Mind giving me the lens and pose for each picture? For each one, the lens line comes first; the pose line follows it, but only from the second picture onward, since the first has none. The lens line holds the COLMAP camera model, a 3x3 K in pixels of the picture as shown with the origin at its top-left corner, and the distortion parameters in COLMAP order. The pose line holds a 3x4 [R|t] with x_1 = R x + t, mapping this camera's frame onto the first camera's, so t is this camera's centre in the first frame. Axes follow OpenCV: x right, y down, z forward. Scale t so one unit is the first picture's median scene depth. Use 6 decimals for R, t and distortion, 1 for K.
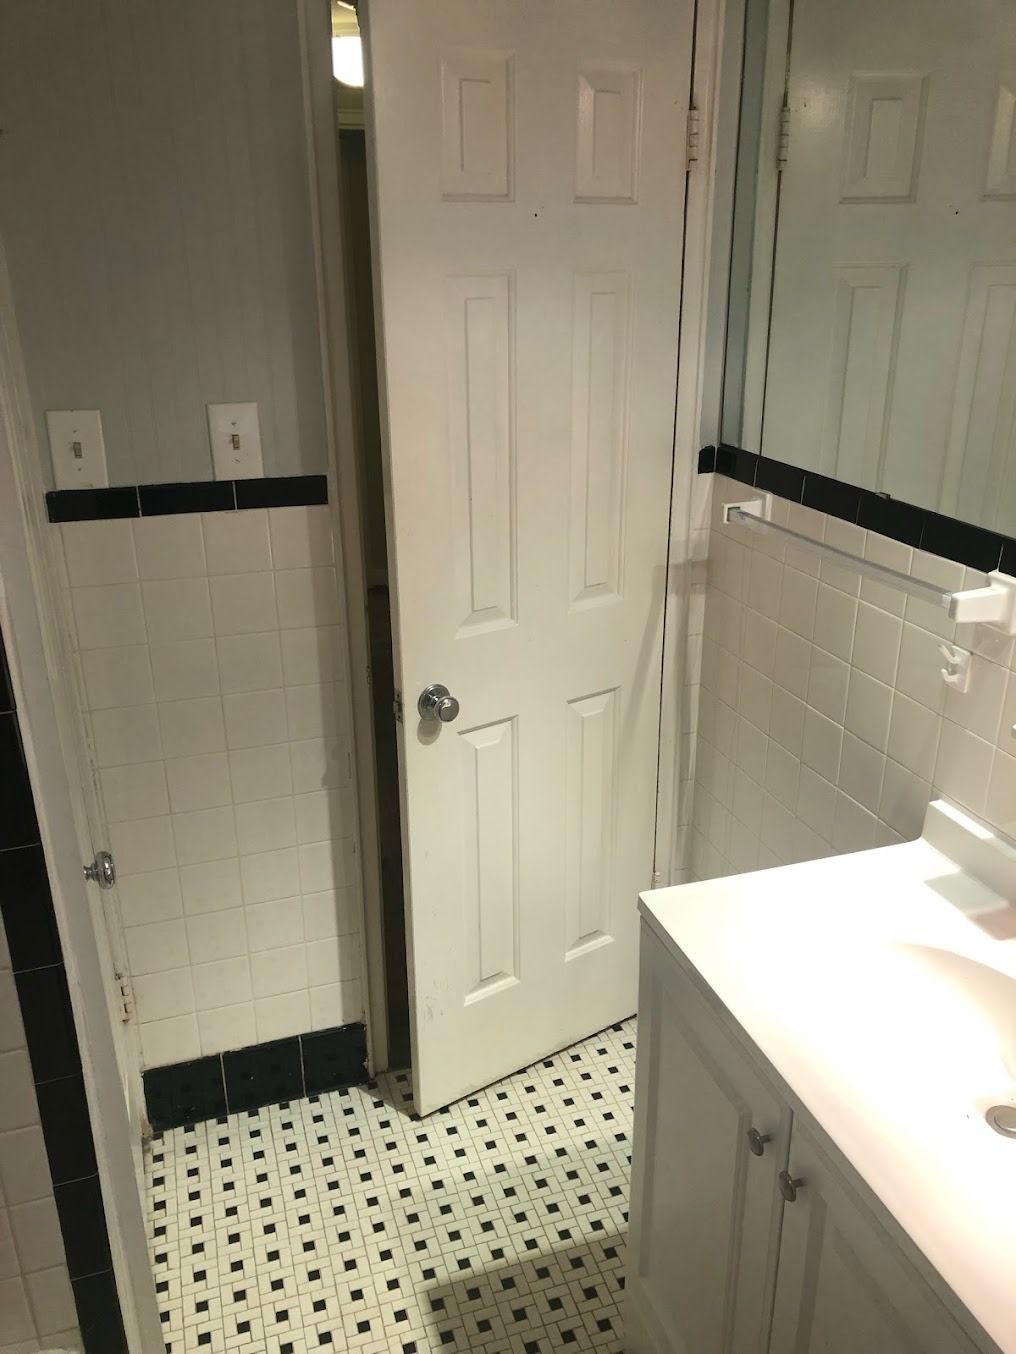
lens RADIAL K [[1104.7, 0, 508.0], [0, 1104.7, 677.0], [0, 0, 1]] dist [-0.011129, 0.000079]
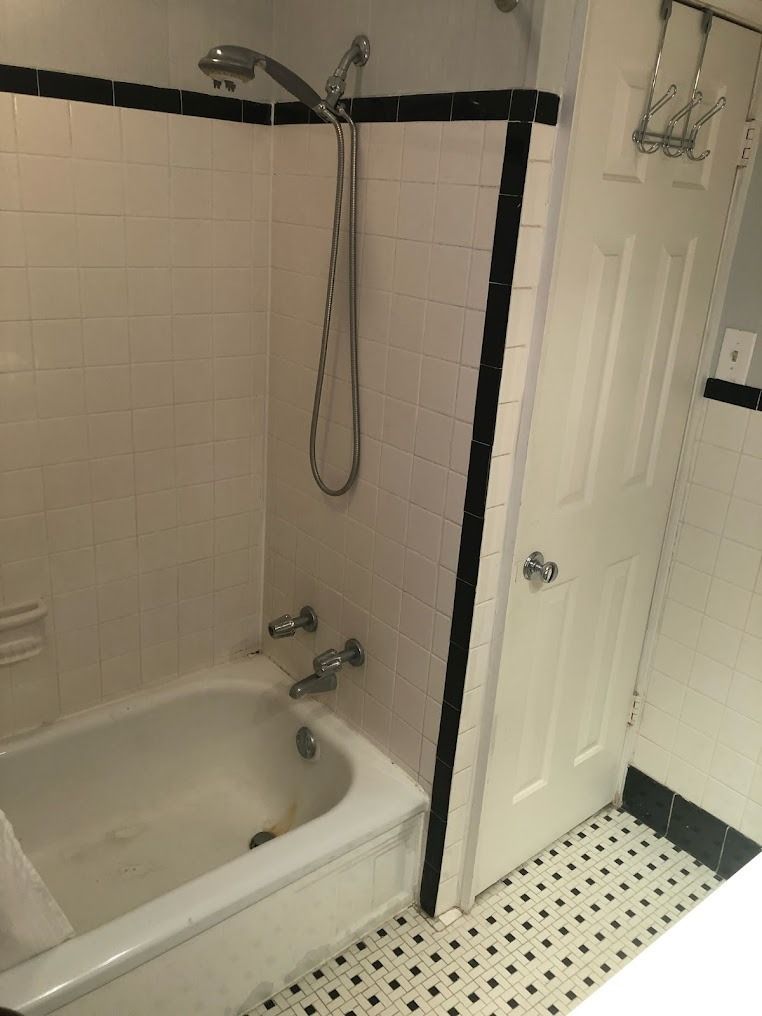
lens RADIAL K [[828.9, 0, 381.0], [0, 828.9, 508.0], [0, 0, 1]] dist [-0.011129, 0.000079]
pose [[0.335993, 0.358106, -0.871131, 0.460955], [-0.405644, 0.889745, 0.209302, -0.055886], [0.850036, 0.283045, 0.444211, 0.132797]]
